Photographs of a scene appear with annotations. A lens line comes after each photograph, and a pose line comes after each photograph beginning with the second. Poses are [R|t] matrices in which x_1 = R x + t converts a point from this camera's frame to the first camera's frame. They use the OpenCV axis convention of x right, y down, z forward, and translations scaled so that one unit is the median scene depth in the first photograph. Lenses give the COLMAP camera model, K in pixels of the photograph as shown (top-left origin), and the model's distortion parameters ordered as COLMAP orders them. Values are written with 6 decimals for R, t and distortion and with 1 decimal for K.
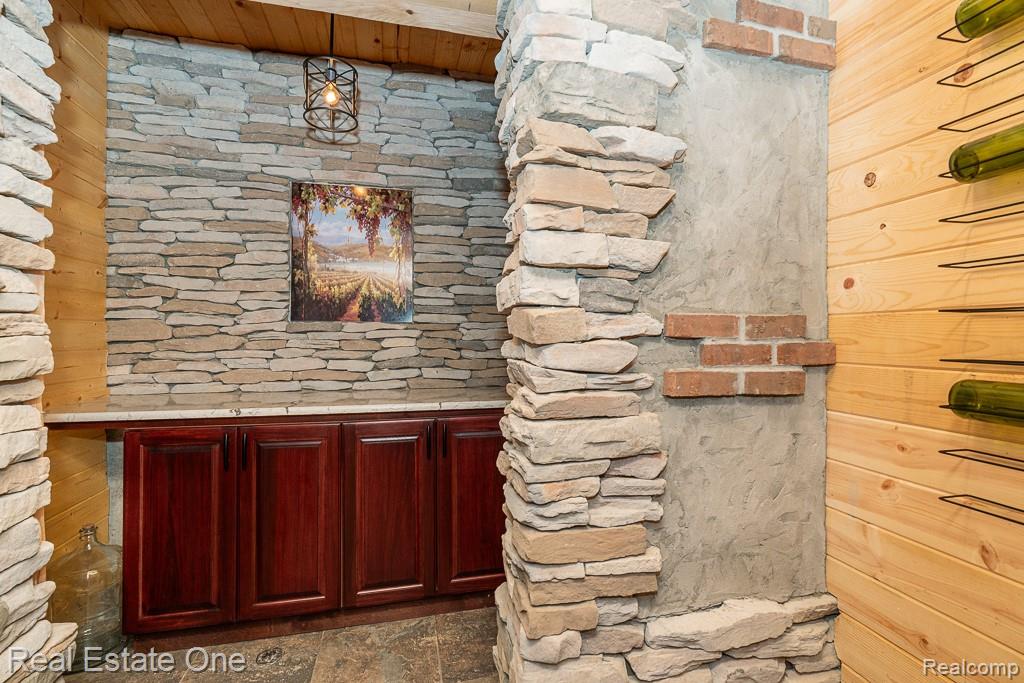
lens RADIAL K [[469.1, 0, 512.4], [0, 469.1, 338.2], [0, 0, 1]] dist [-0.008880, 0.002858]
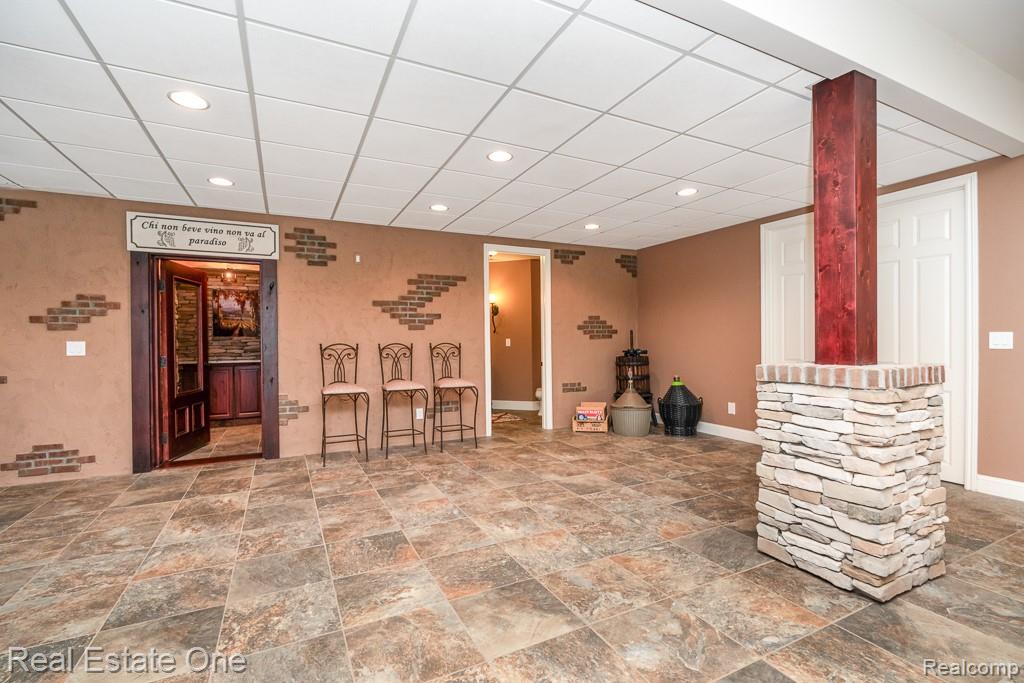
lens RADIAL K [[469.1, 0, 514.9], [0, 469.1, 342.3], [0, 0, 1]] dist [-0.008880, 0.002858]
pose [[0.973433, -0.011498, 0.228685, 0.703877], [0.010406, 0.999928, 0.005981, 0.003281], [-0.228737, -0.003442, 0.973482, -2.297250]]
